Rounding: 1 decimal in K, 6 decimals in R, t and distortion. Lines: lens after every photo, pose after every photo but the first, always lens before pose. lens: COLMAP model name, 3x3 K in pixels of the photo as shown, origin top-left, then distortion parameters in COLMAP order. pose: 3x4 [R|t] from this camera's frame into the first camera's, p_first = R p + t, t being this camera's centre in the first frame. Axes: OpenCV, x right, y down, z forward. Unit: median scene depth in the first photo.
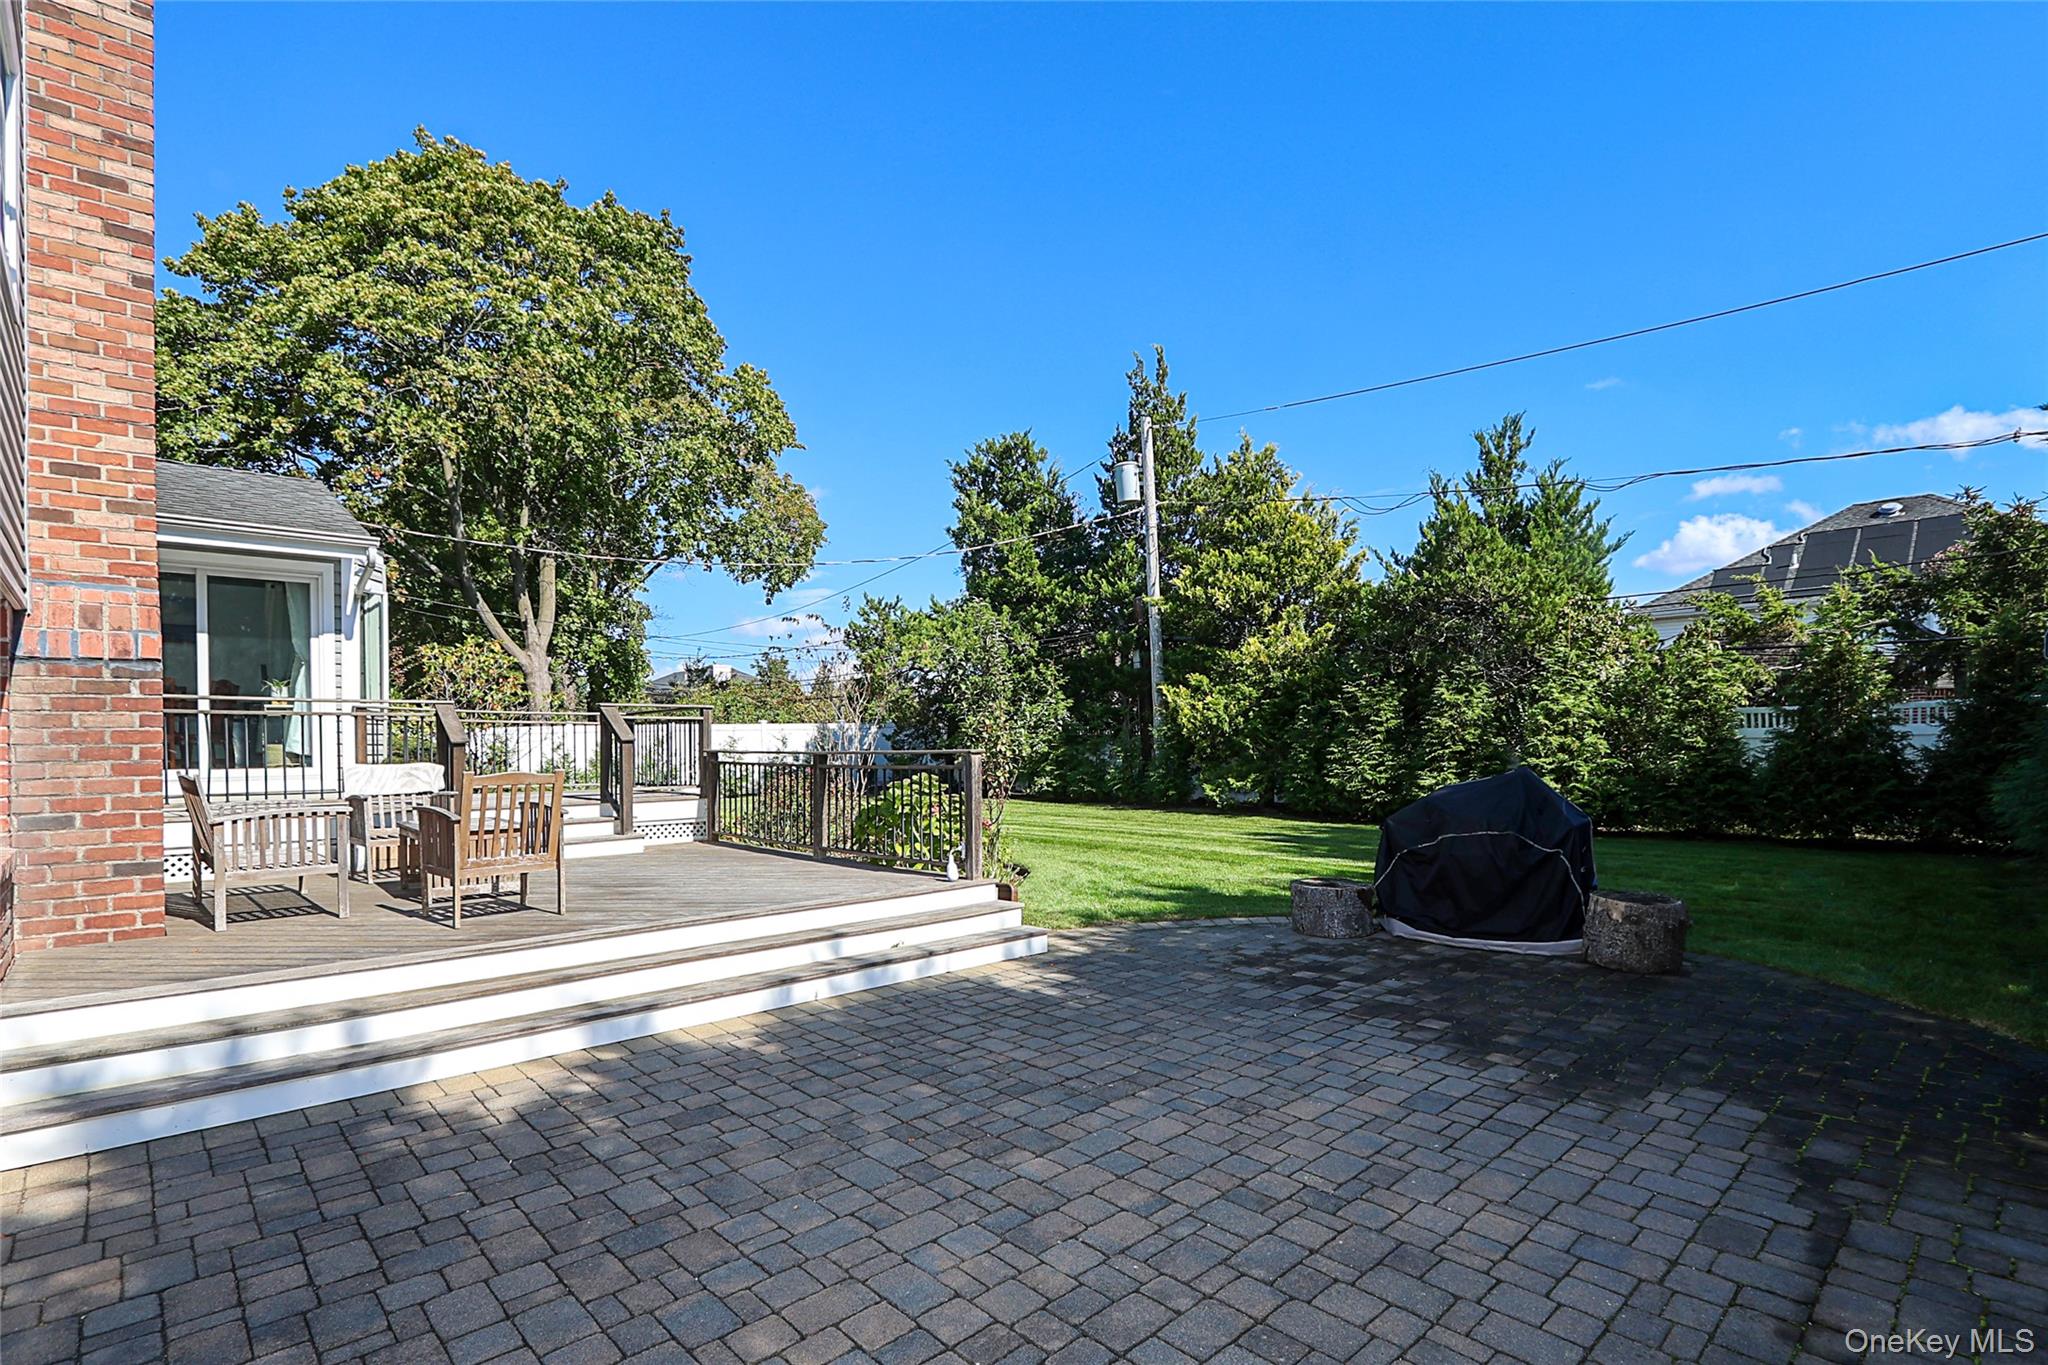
lens RADIAL K [[952.1, 0, 1021.9], [0, 952.1, 748.6], [0, 0, 1]] dist [-0.012081, -0.000038]
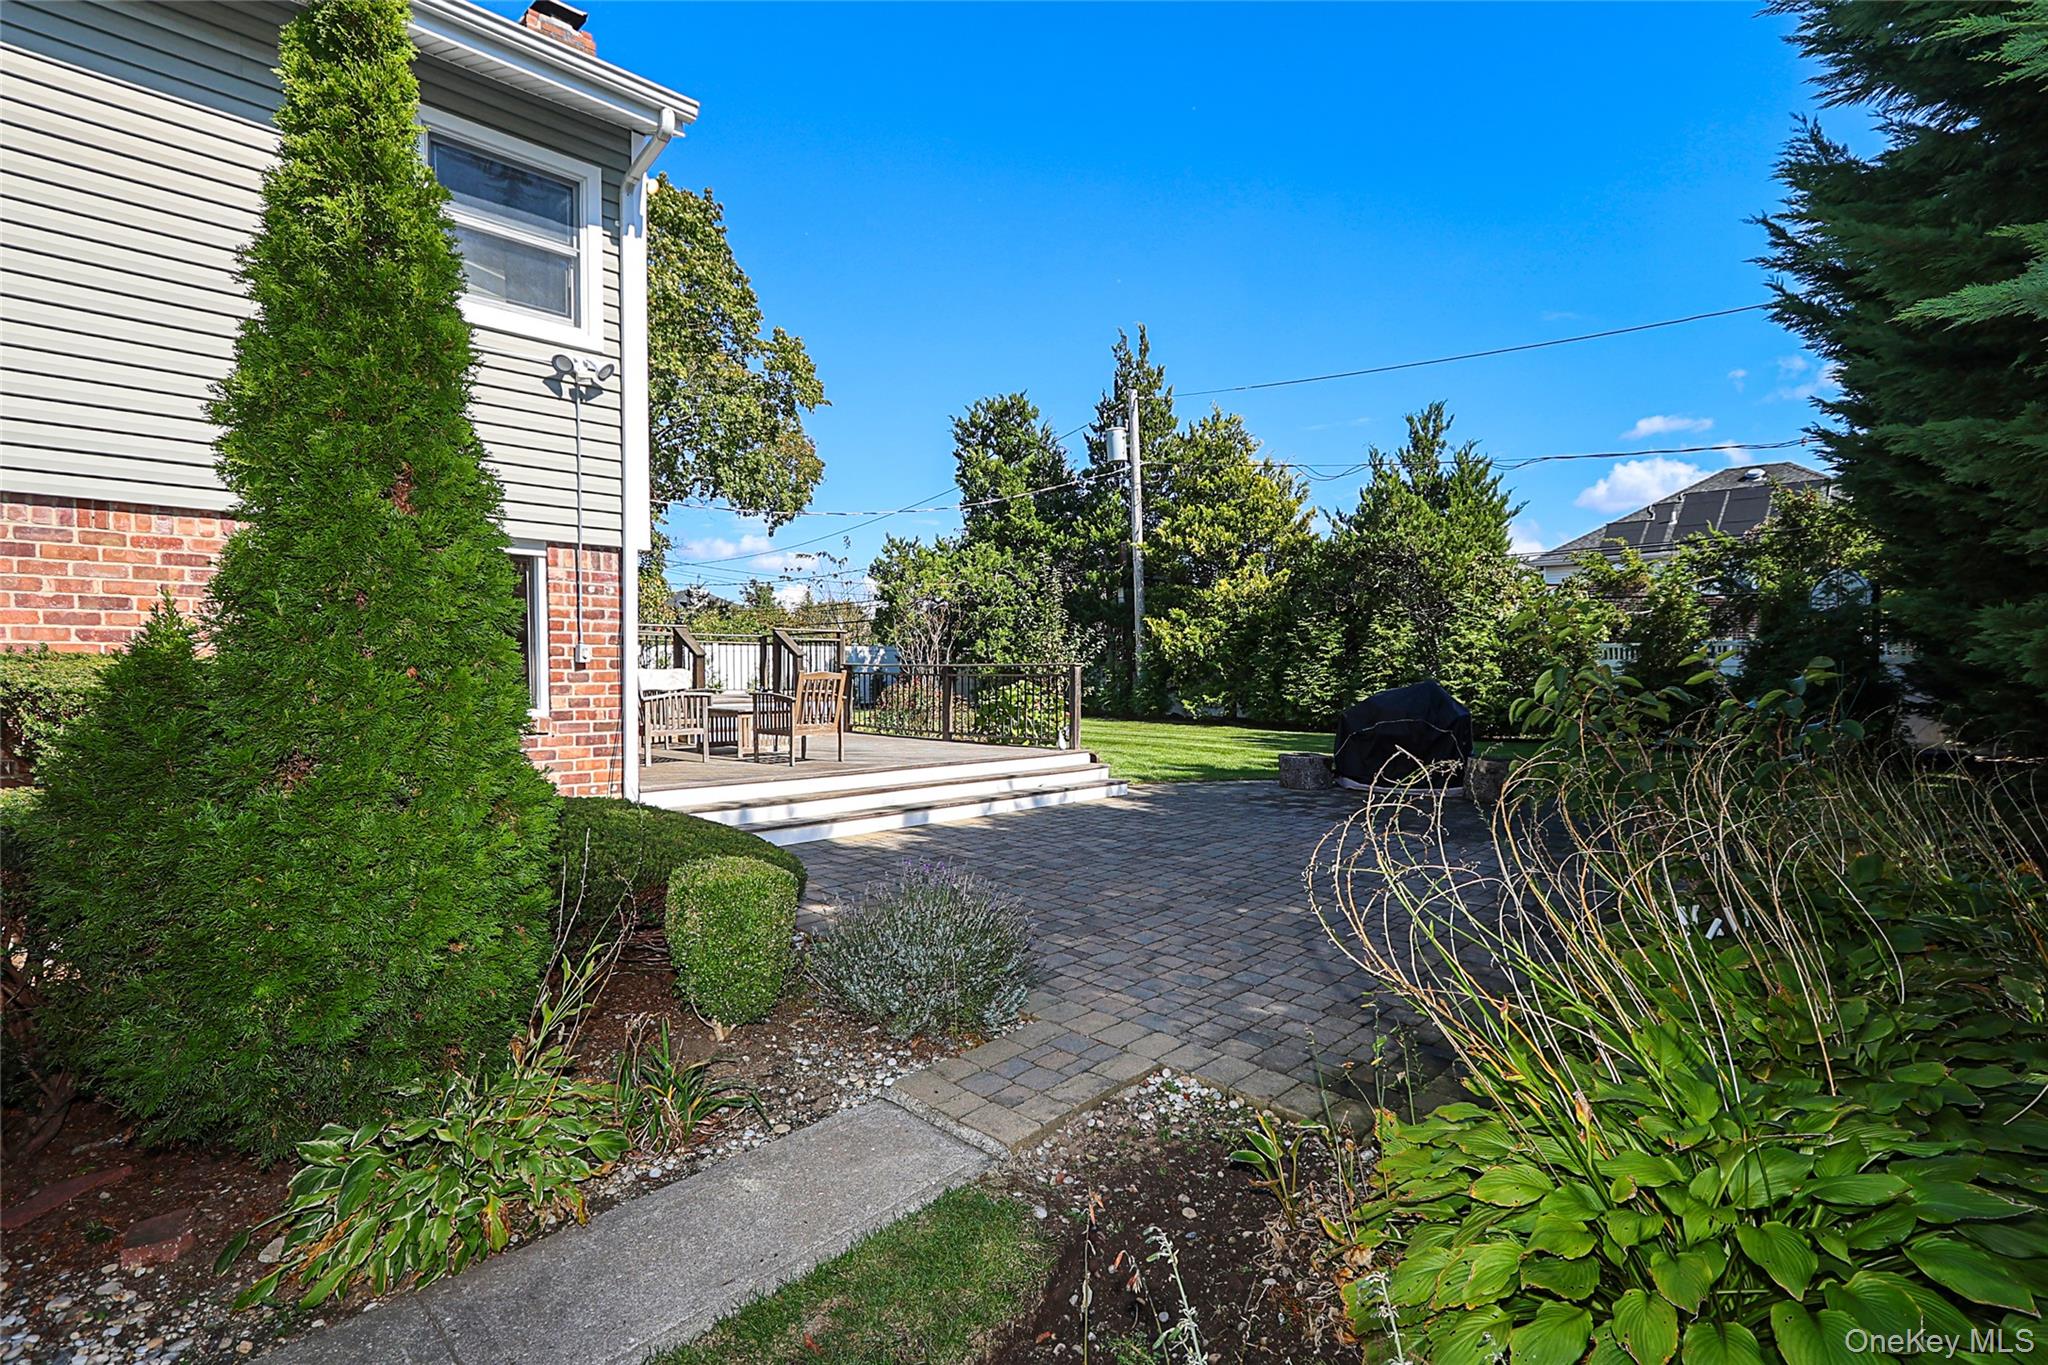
lens RADIAL K [[963.3, 0, 1000.4], [0, 963.3, 693.2], [0, 0, 1]] dist [-0.015163, -0.000225]
pose [[0.998716, 0.011295, 0.049387, -0.098360], [-0.012214, 0.999757, 0.018344, 0.008475], [-0.049168, -0.018924, 0.998611, -0.209634]]
